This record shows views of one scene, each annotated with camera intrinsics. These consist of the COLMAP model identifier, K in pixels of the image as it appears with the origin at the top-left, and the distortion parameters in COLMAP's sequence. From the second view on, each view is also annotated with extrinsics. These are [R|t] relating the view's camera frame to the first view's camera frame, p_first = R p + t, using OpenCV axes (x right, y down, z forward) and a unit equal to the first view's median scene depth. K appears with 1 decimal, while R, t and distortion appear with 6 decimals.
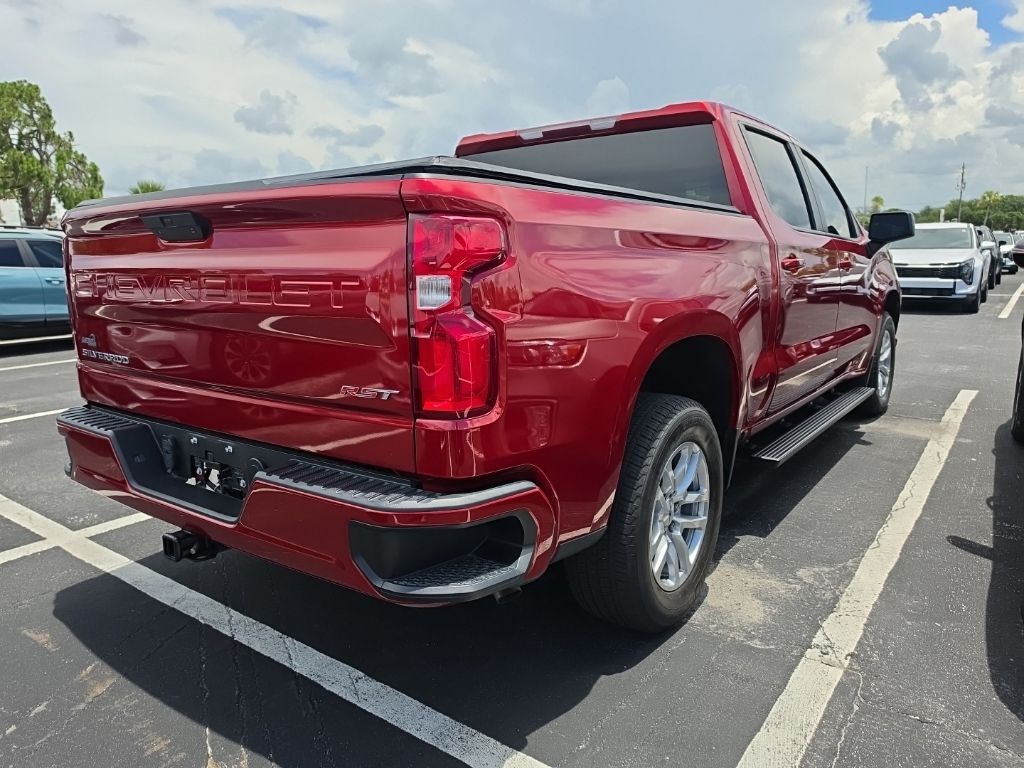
lens RADIAL K [[715.7, 0, 513.0], [0, 715.7, 391.7], [0, 0, 1]] dist [0.001903, -0.000058]
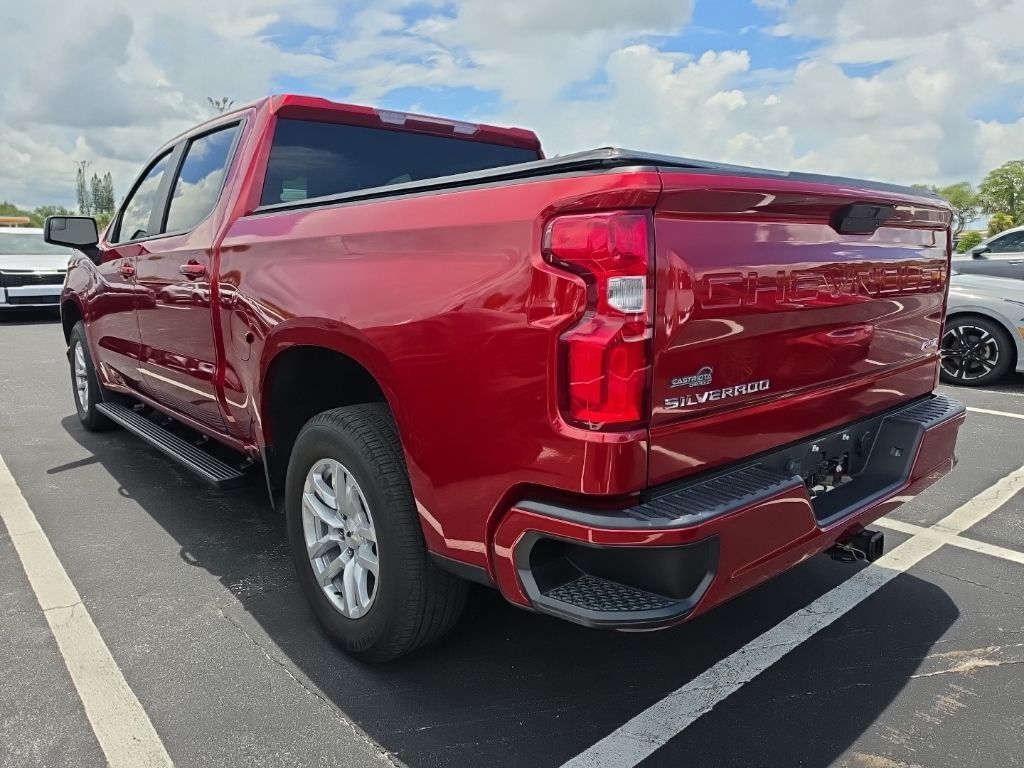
lens RADIAL K [[714.9, 0, 514.3], [0, 714.9, 387.3], [0, 0, 1]] dist [0.001104, 0.000718]
pose [[0.203216, -0.161726, 0.965685, -1.085643], [0.179387, 0.975721, 0.125657, -0.150621], [-0.962561, 0.147696, 0.227294, 0.894985]]
